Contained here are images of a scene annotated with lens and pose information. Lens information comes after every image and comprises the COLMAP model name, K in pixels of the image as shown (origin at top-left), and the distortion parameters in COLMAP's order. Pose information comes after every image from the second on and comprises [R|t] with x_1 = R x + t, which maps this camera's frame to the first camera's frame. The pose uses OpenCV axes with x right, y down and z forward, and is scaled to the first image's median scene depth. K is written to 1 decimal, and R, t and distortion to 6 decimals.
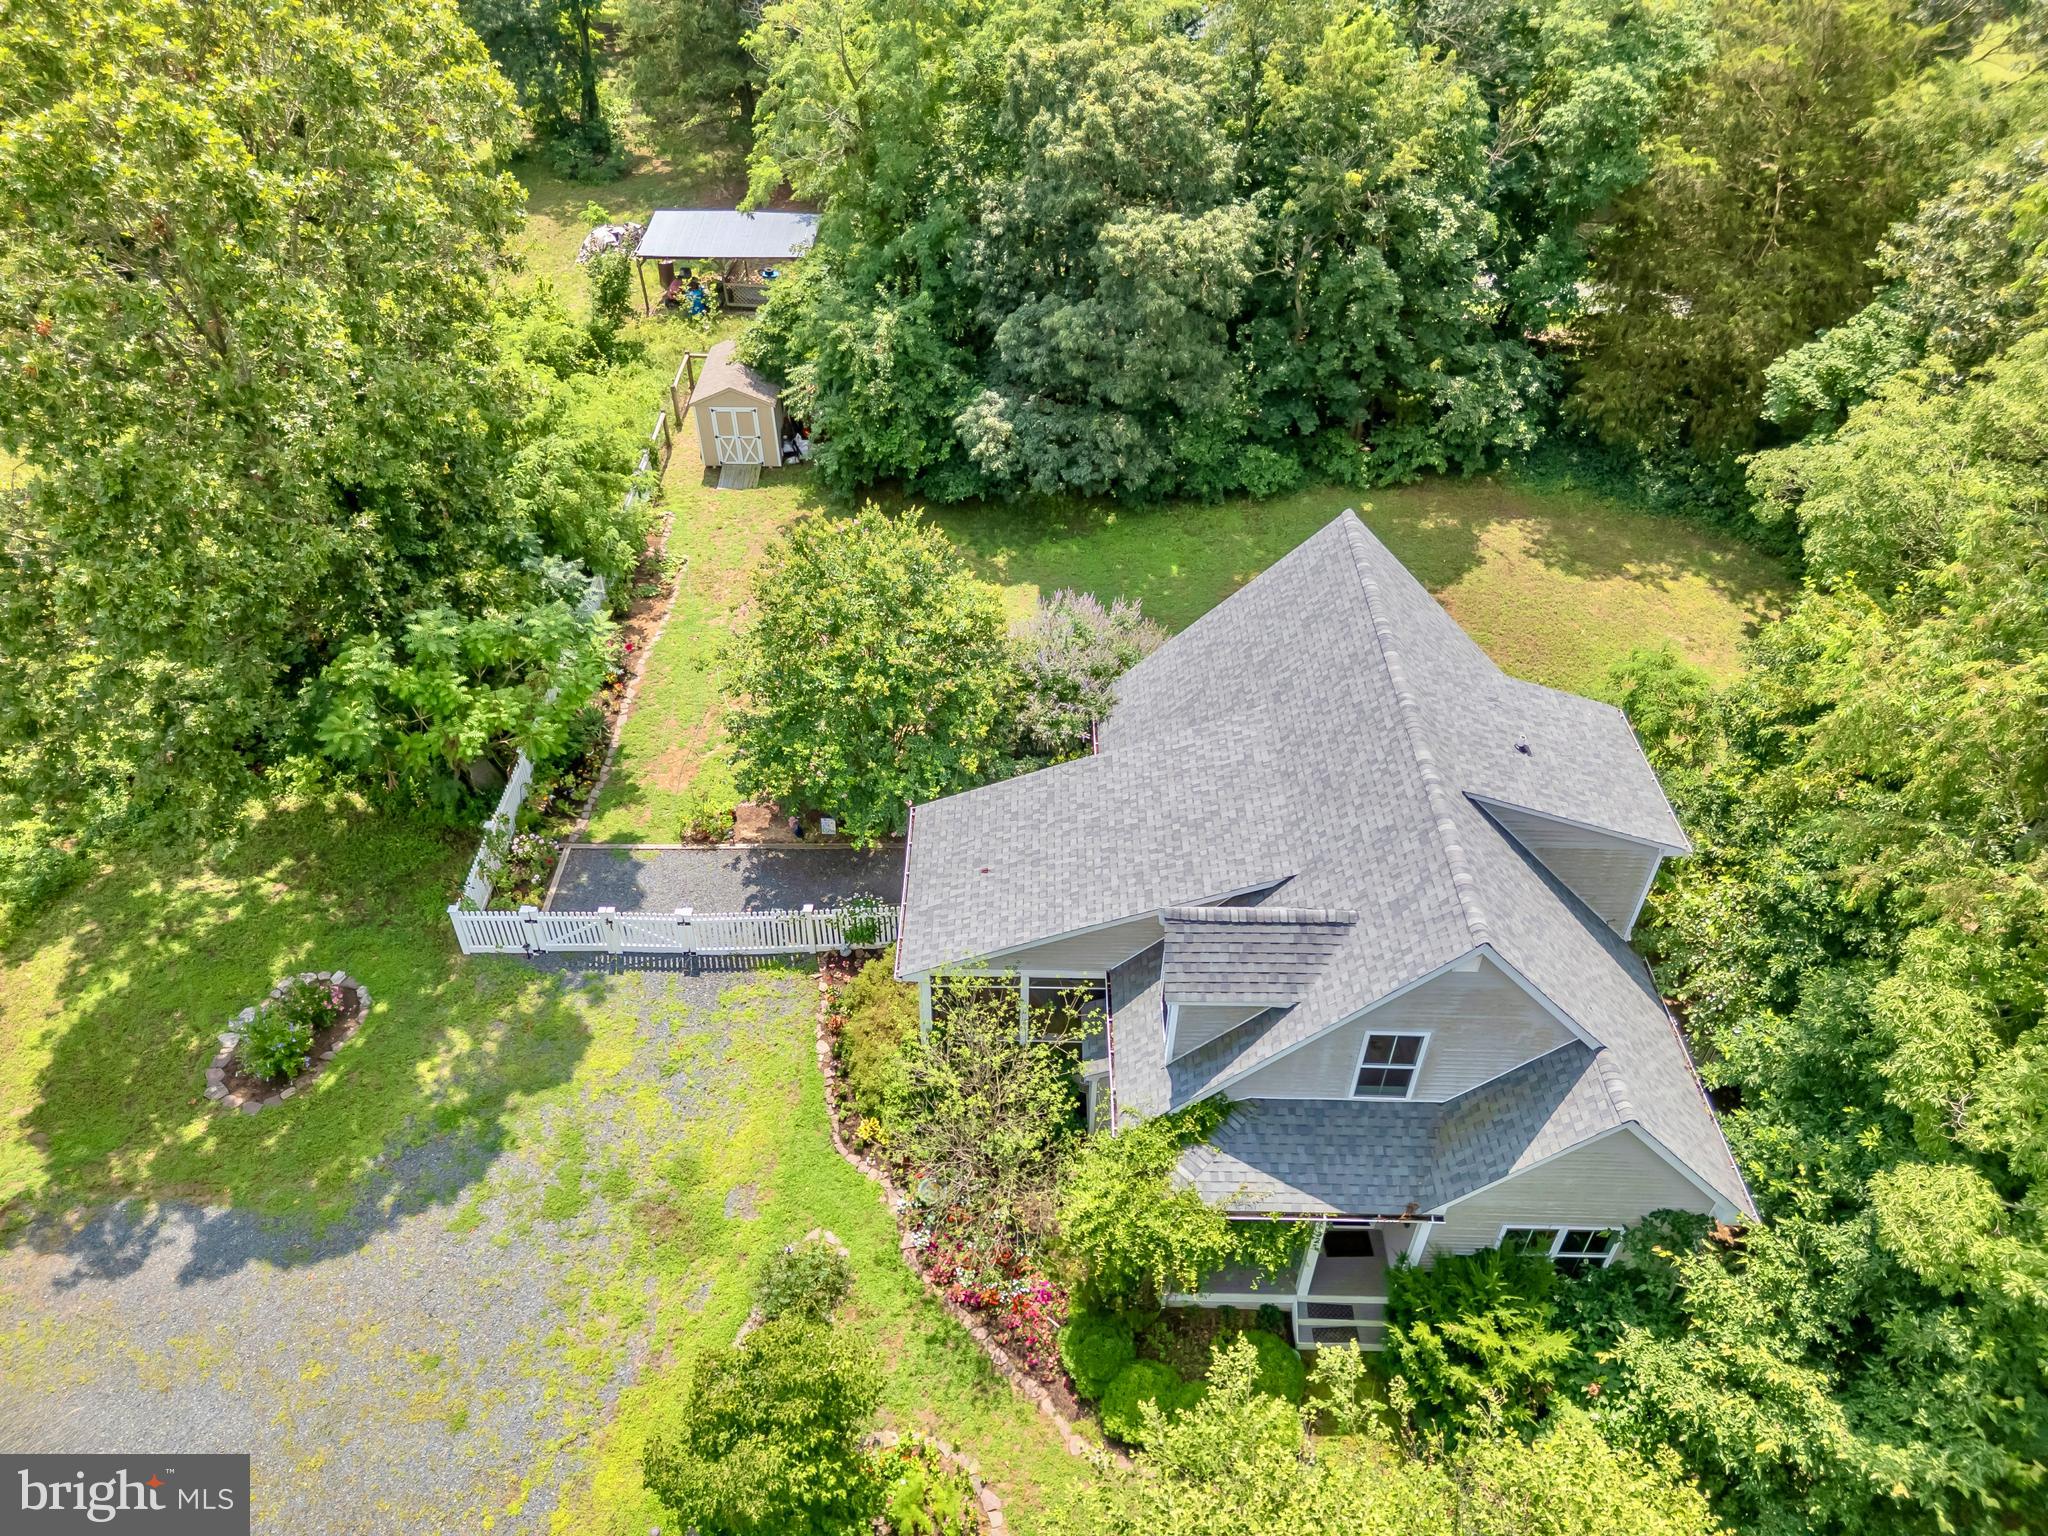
lens RADIAL K [[1434.5, 0, 1024.0], [0, 1434.5, 768.0], [0, 0, 1]] dist [0.072057, -0.071953]
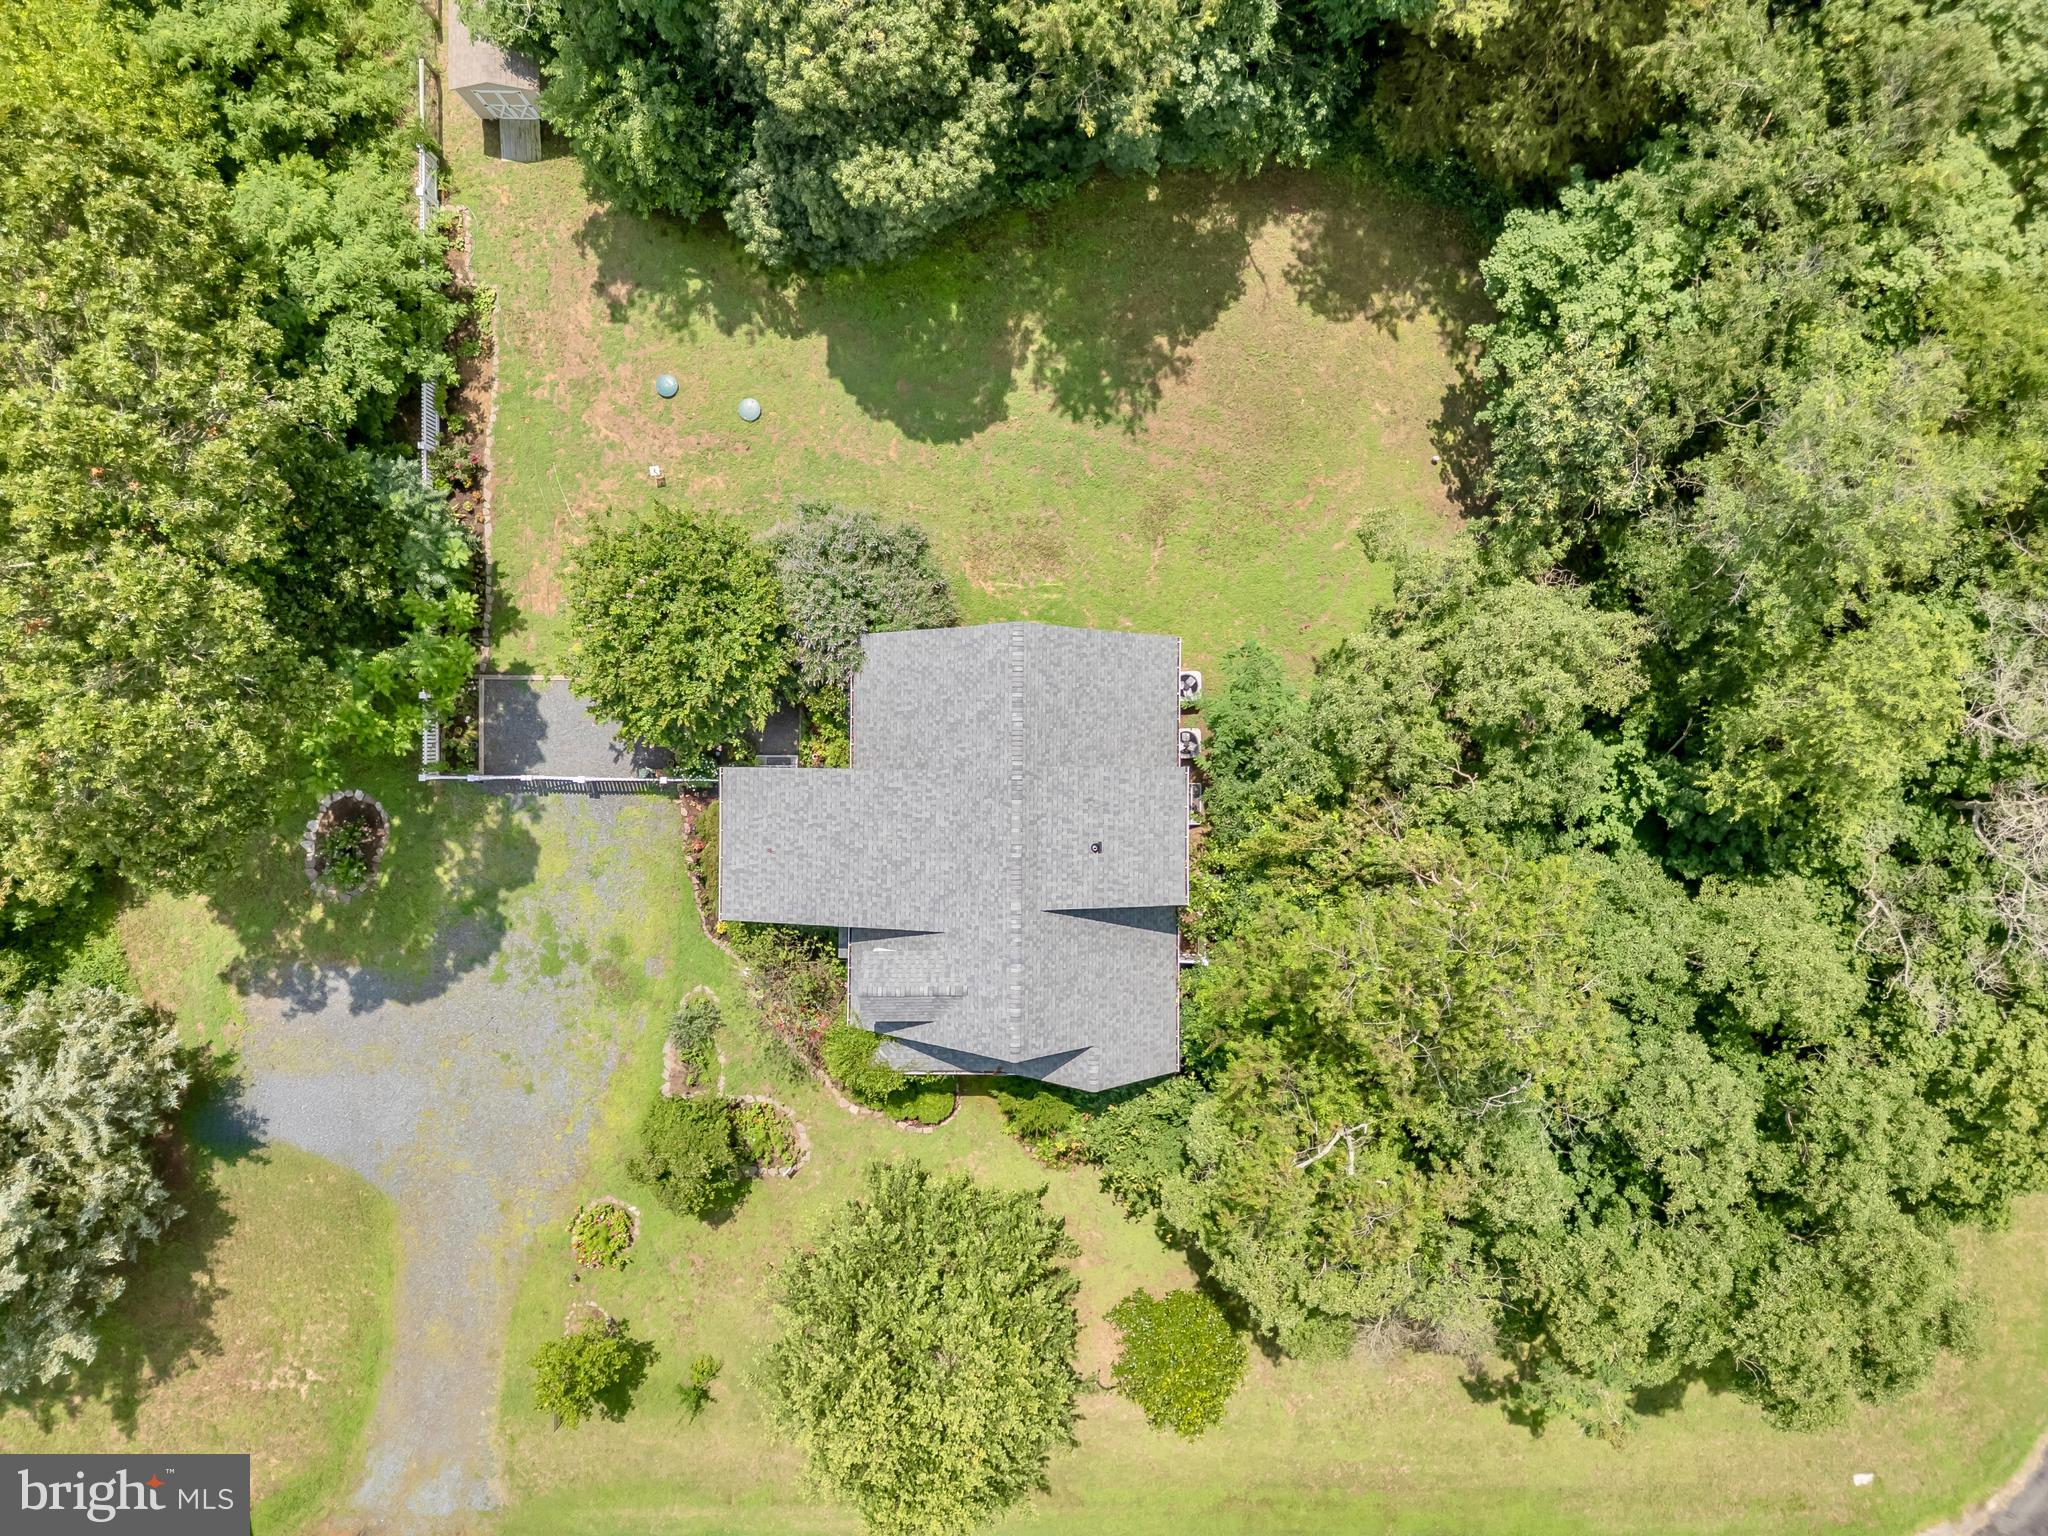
lens RADIAL K [[1434.5, 0, 1024.0], [0, 1434.5, 768.0], [0, 0, 1]] dist [0.072057, -0.071953]
pose [[0.999999, 0.001148, 0.000788, 0.230410], [-0.001340, 0.640468, 0.767984, -1.098683], [0.000377, -0.767984, 0.640469, 0.063325]]
